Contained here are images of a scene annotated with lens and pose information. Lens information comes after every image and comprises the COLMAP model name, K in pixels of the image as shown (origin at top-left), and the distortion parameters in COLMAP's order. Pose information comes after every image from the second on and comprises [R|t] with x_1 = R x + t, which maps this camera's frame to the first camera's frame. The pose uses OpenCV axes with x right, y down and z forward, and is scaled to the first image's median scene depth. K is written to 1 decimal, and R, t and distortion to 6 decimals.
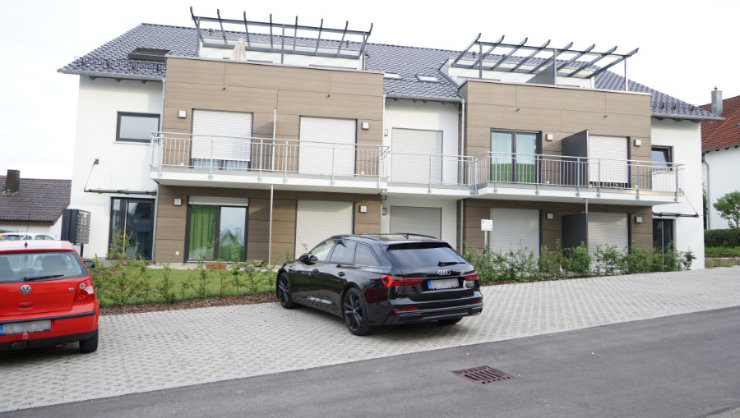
lens RADIAL K [[579.8, 0, 370.0], [0, 579.8, 209.0], [0, 0, 1]] dist [-0.027015, 0.000190]
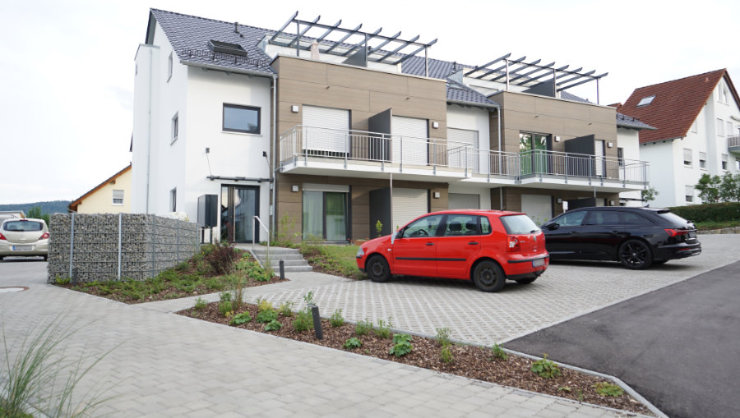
lens RADIAL K [[579.4, 0, 370.0], [0, 579.4, 209.0], [0, 0, 1]] dist [-0.071026, 0.000419]
pose [[0.950834, -0.006881, 0.309623, -0.510118], [-0.004878, 0.999296, 0.037187, -0.014866], [-0.309661, -0.036869, 0.950132, -0.095541]]
